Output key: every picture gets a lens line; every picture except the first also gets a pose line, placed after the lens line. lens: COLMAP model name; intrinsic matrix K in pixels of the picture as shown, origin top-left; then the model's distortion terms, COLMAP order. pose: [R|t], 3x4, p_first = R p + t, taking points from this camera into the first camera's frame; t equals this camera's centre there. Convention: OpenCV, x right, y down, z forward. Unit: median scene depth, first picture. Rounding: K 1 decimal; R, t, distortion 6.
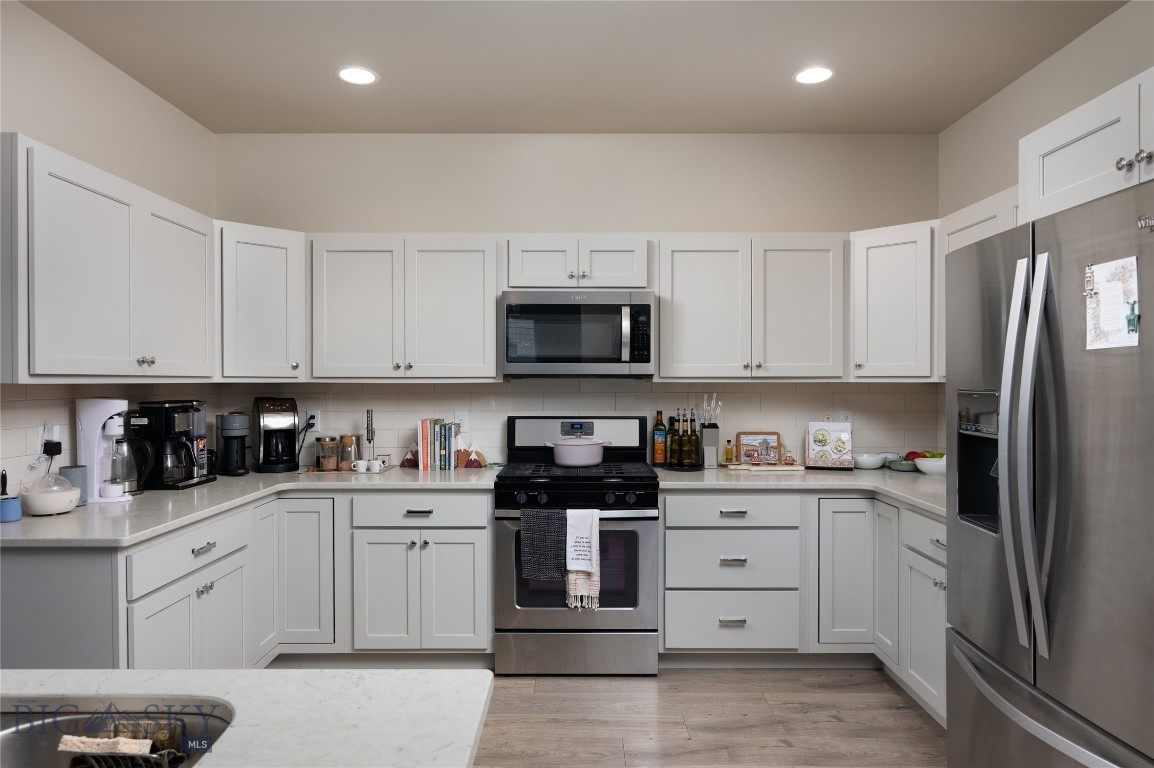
lens RADIAL K [[696.9, 0, 573.2], [0, 696.9, 387.3], [0, 0, 1]] dist [-0.022454, -0.000196]
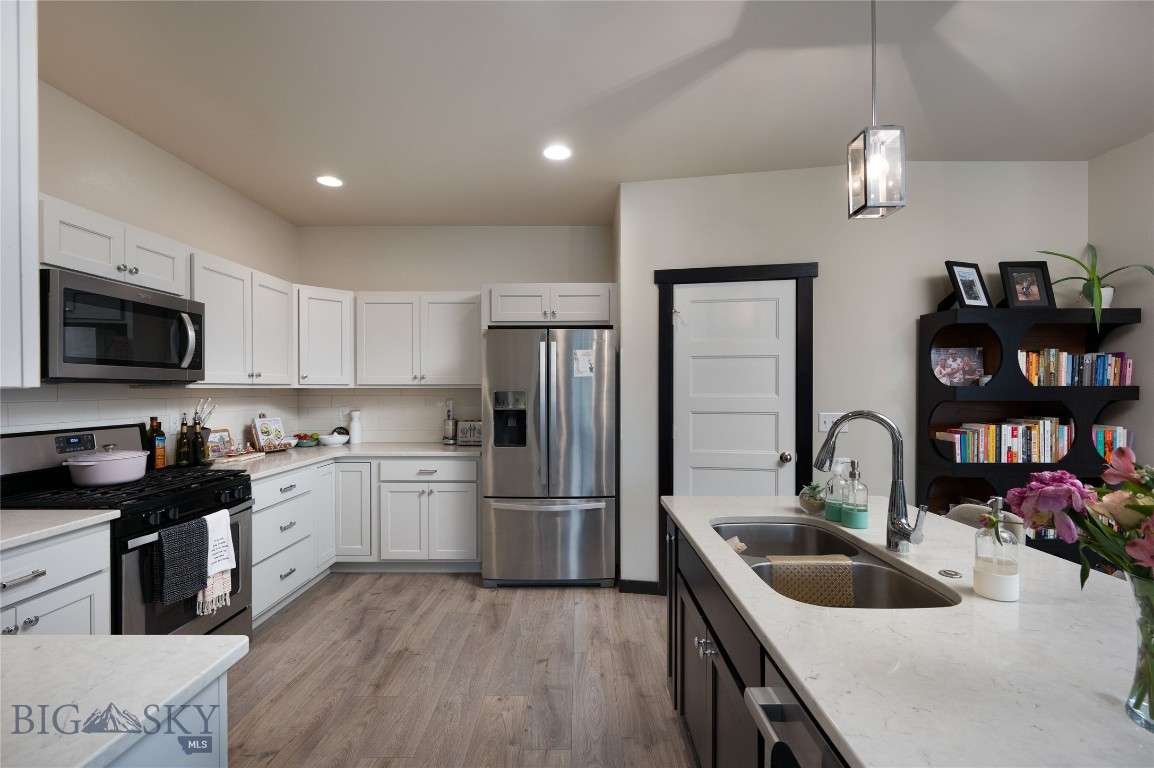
lens RADIAL K [[507.4, 0, 576.4], [0, 507.4, 389.8], [0, 0, 1]] dist [0.000126, 0.000568]
pose [[0.000143, -0.003452, 0.999994, -0.659378], [0.010641, 0.999937, 0.003450, -0.001471], [-0.999943, 0.010641, 0.000180, 0.422488]]
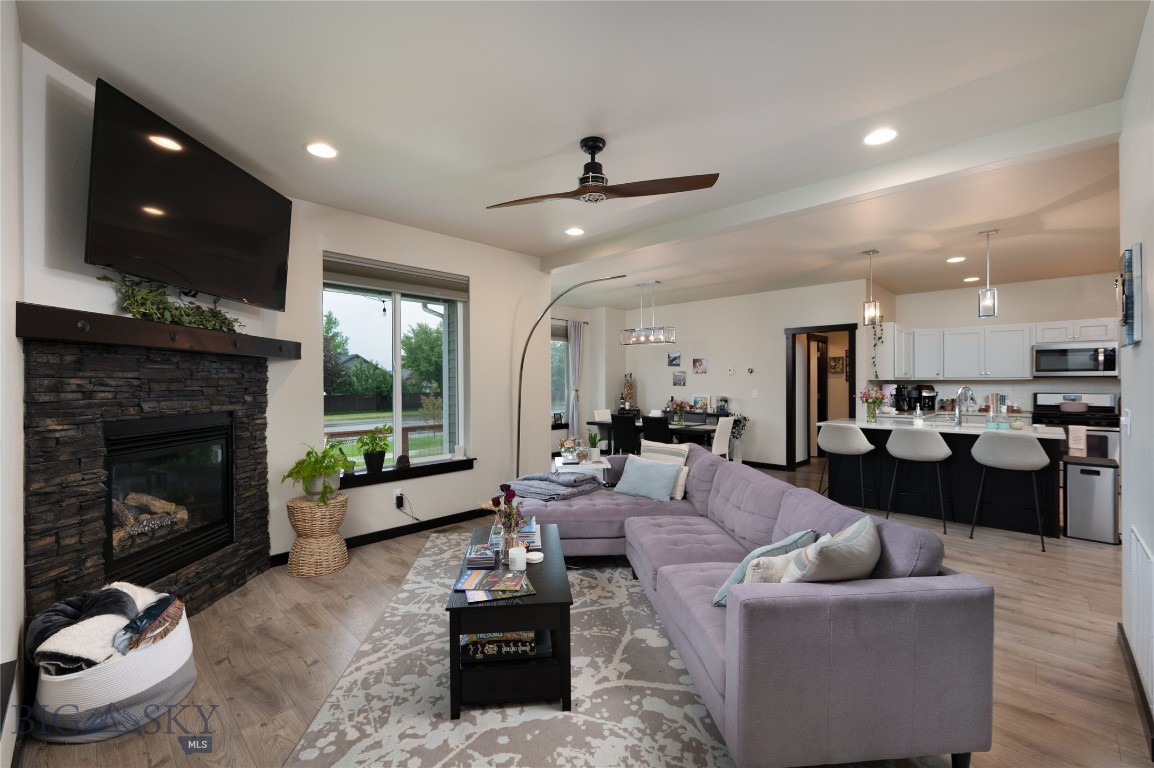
lens RADIAL K [[497.7, 0, 569.7], [0, 497.7, 382.4], [0, 0, 1]] dist [0.004224, 0.000858]
pose [[0.725307, -0.001959, -0.688423, -0.071909], [-0.001842, 0.999987, -0.004786, 0.018323], [0.688424, 0.004739, 0.725293, -1.618370]]
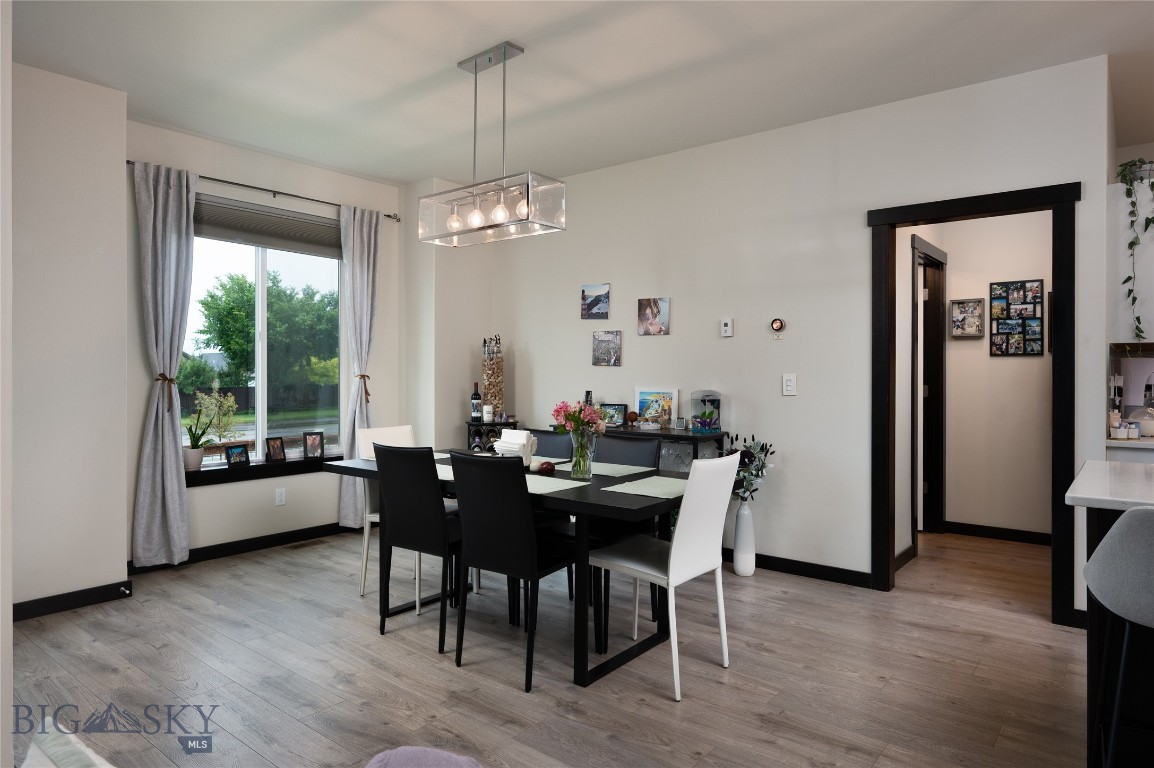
lens RADIAL K [[683.9, 0, 567.5], [0, 683.9, 373.5], [0, 0, 1]] dist [0.008685, 0.000201]
pose [[0.783389, -0.000472, -0.621532, -0.565982], [-0.003557, 0.999980, -0.005244, 0.046484], [0.621522, 0.006319, 0.783372, -0.604907]]
